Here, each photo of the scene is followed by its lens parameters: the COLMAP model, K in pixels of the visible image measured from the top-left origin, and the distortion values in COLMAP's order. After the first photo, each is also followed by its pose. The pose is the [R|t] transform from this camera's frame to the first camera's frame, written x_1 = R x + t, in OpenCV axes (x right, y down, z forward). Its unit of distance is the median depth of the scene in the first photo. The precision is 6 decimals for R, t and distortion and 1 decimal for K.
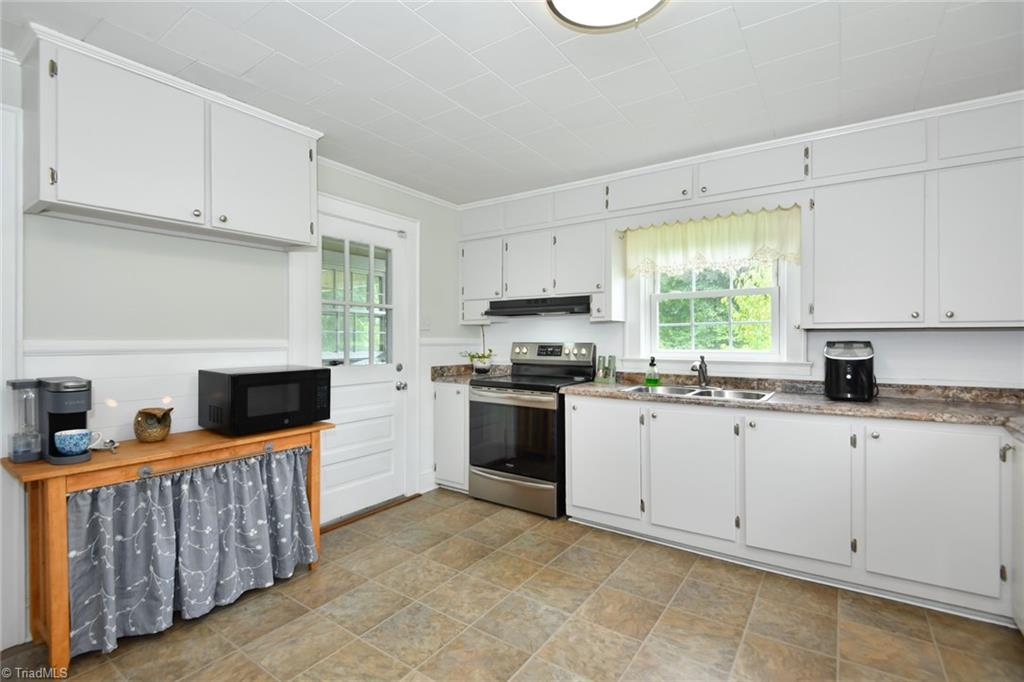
lens RADIAL K [[476.8, 0, 512.0], [0, 476.8, 341.0], [0, 0, 1]] dist [0.037426, -0.029424]
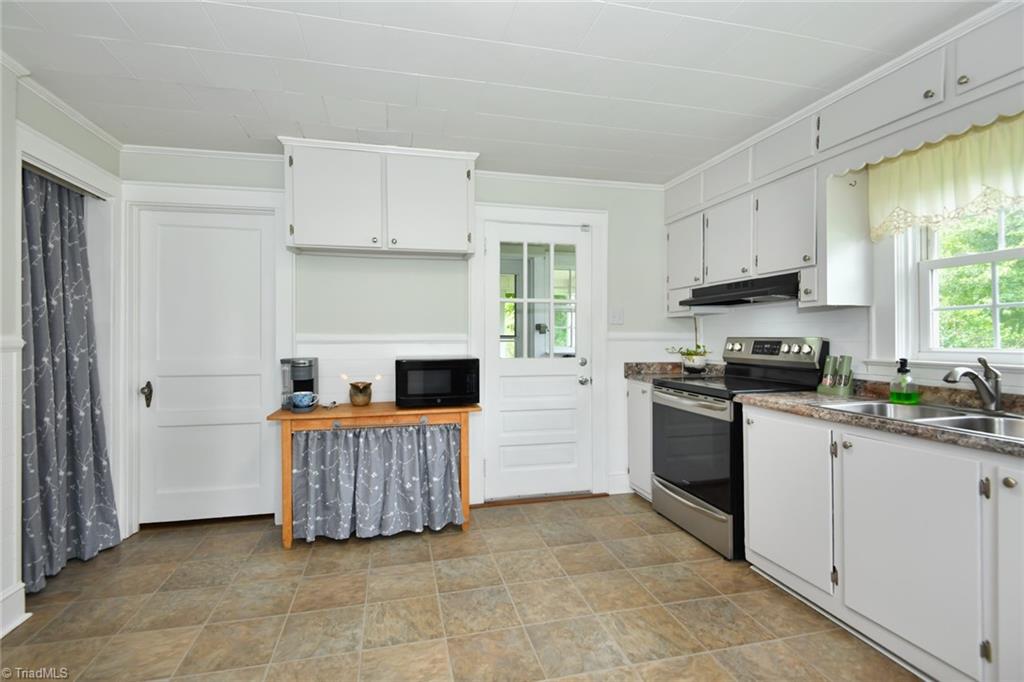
lens RADIAL K [[482.5, 0, 509.3], [0, 482.5, 337.0], [0, 0, 1]] dist [0.042135, -0.030690]
pose [[0.744859, -0.000496, -0.667222, 0.386284], [-0.001977, 0.999994, -0.002951, 0.007990], [0.667219, 0.003517, 0.744853, 0.172009]]
